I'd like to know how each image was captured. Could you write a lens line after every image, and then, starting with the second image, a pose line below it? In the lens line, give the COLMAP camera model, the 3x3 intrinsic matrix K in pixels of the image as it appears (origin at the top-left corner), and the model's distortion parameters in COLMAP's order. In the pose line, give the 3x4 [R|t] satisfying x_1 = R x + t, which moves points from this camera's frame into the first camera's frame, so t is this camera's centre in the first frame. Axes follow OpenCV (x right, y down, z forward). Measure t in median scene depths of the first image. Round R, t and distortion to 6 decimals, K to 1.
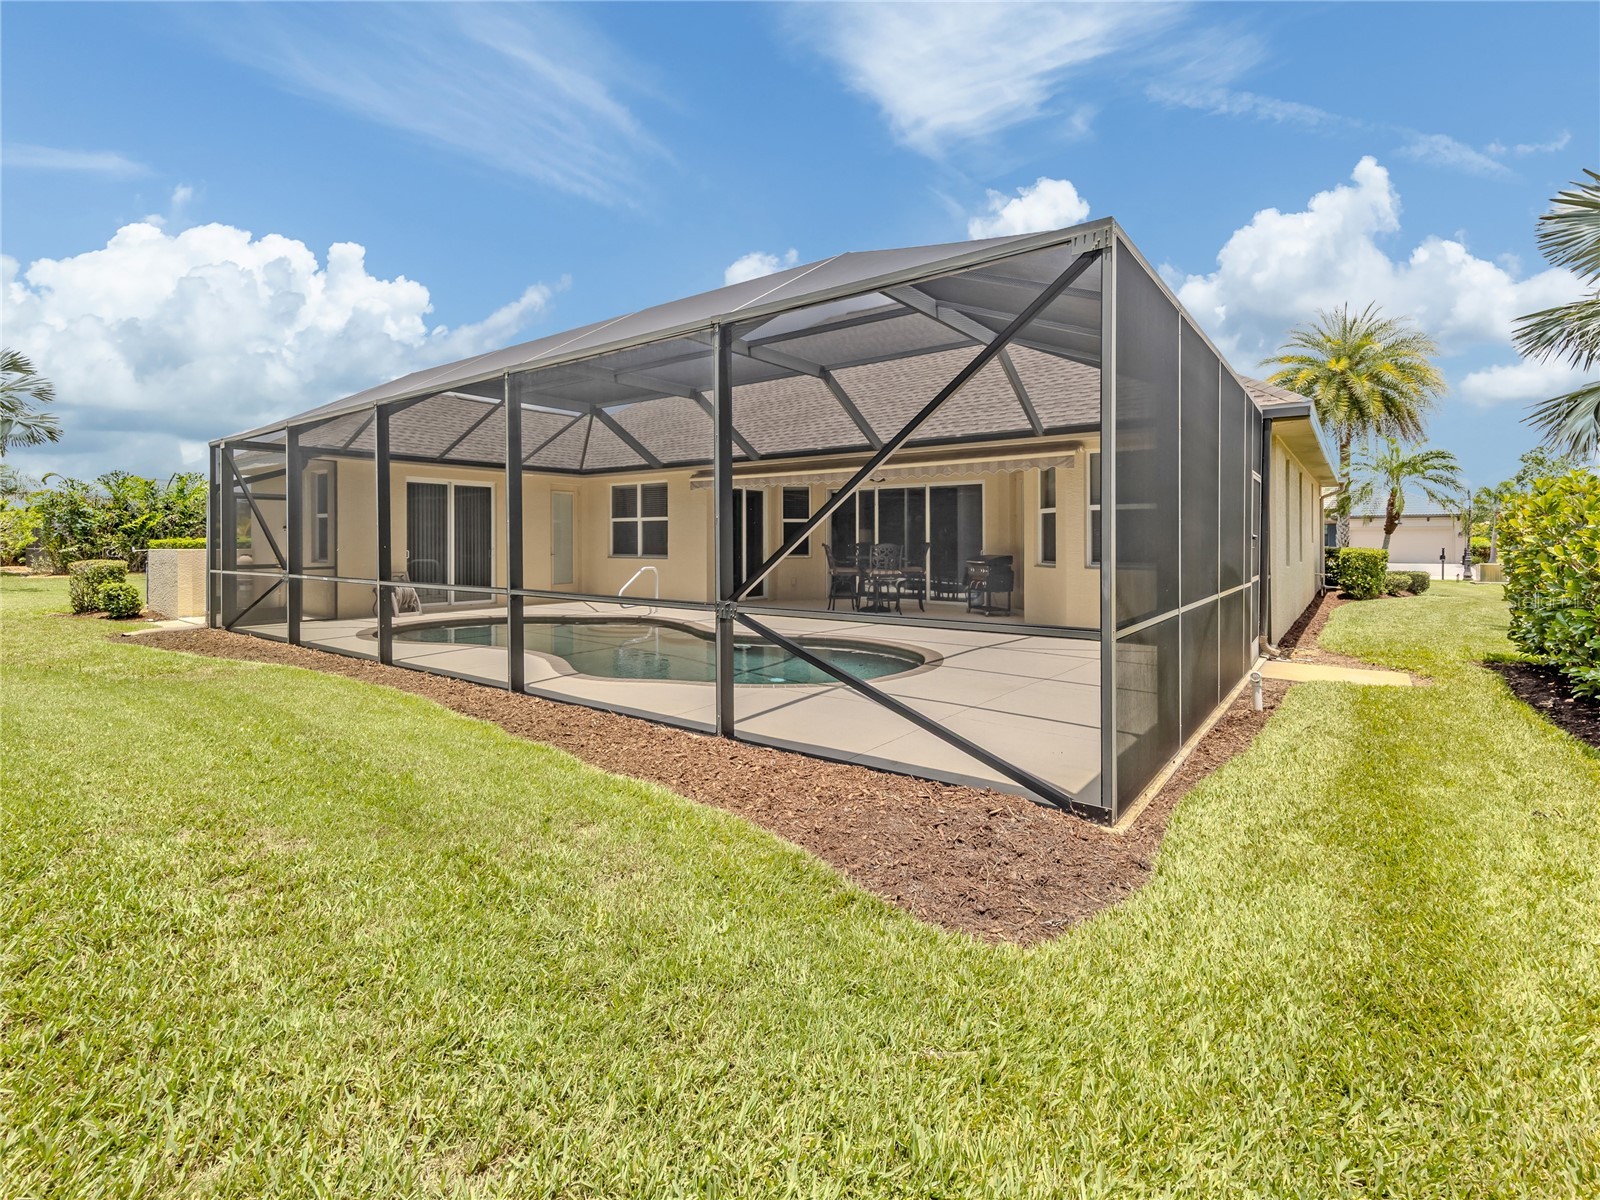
lens RADIAL K [[930.7, 0, 800.0], [0, 930.7, 600.0], [0, 0, 1]] dist [-0.000854, -0.000119]
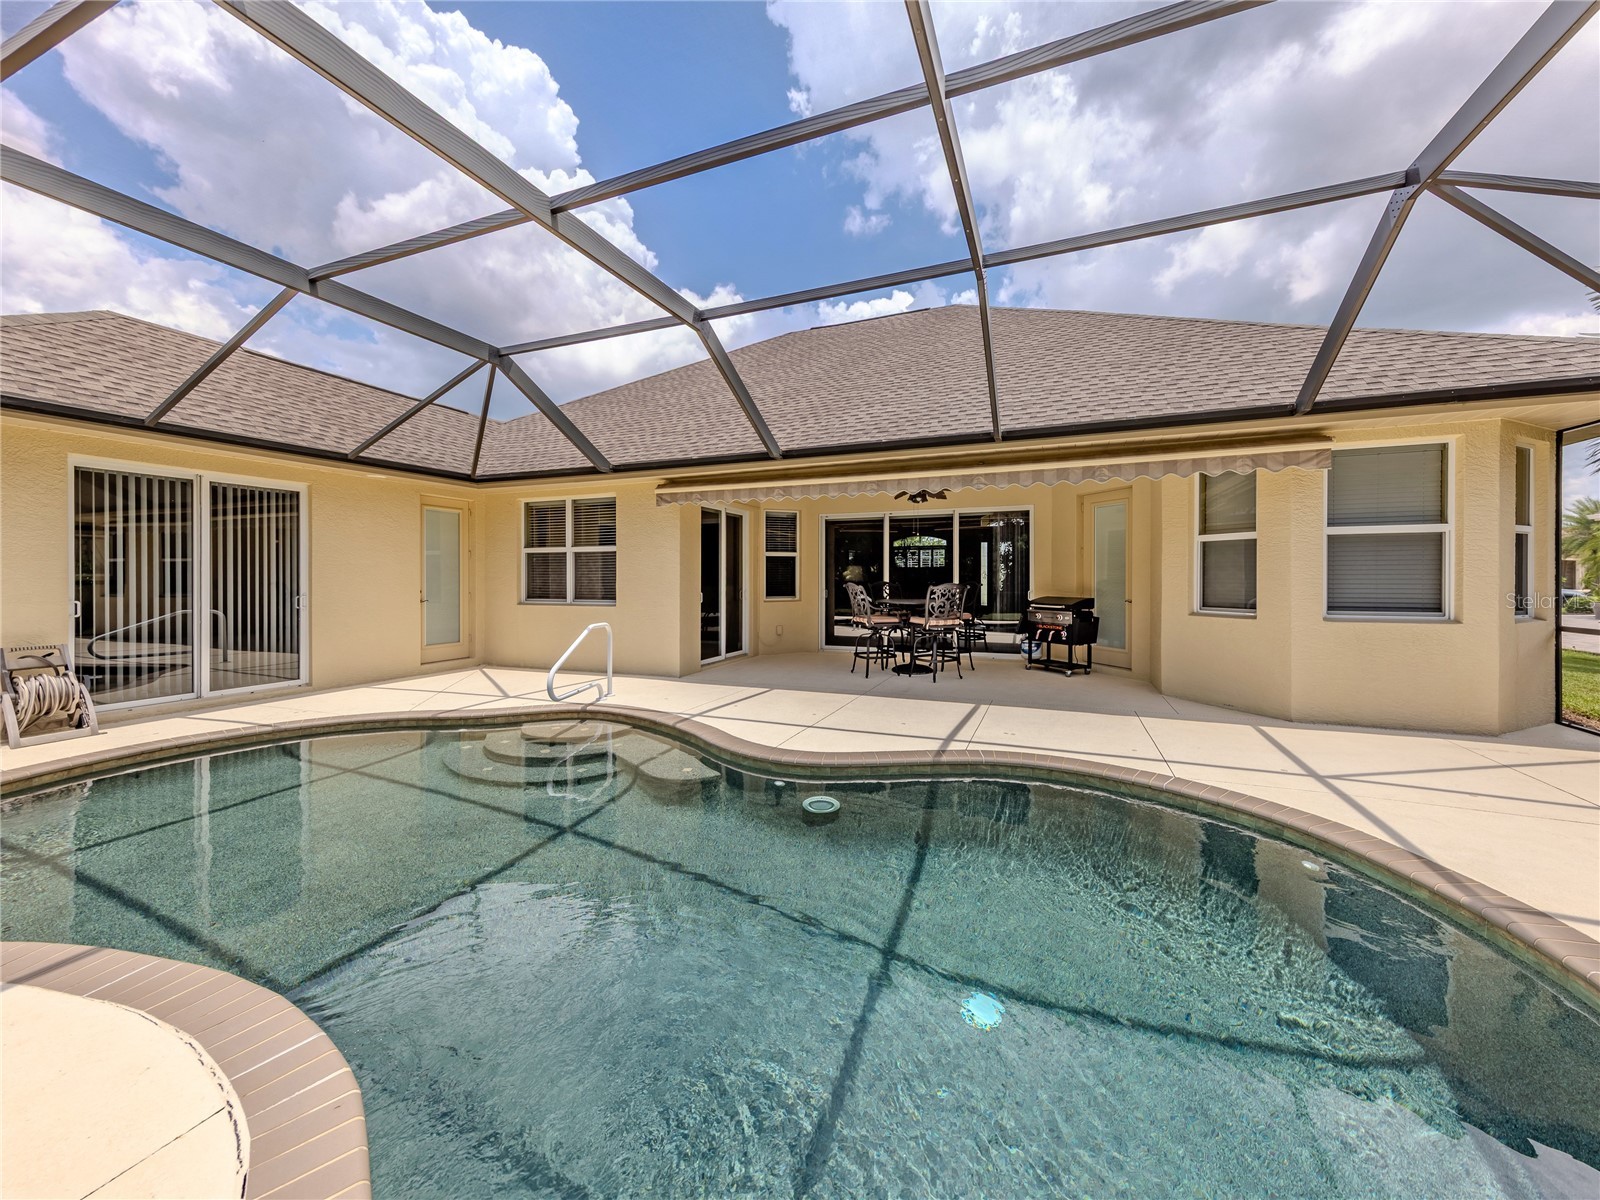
lens RADIAL K [[581.7, 0, 800.0], [0, 581.7, 600.0], [0, 0, 1]] dist [0.008044, 0.000068]
pose [[0.958855, -0.020293, 0.283171, -0.133493], [0.023648, 0.999685, -0.008432, -0.042304], [-0.282910, 0.014782, 0.959032, 0.543762]]
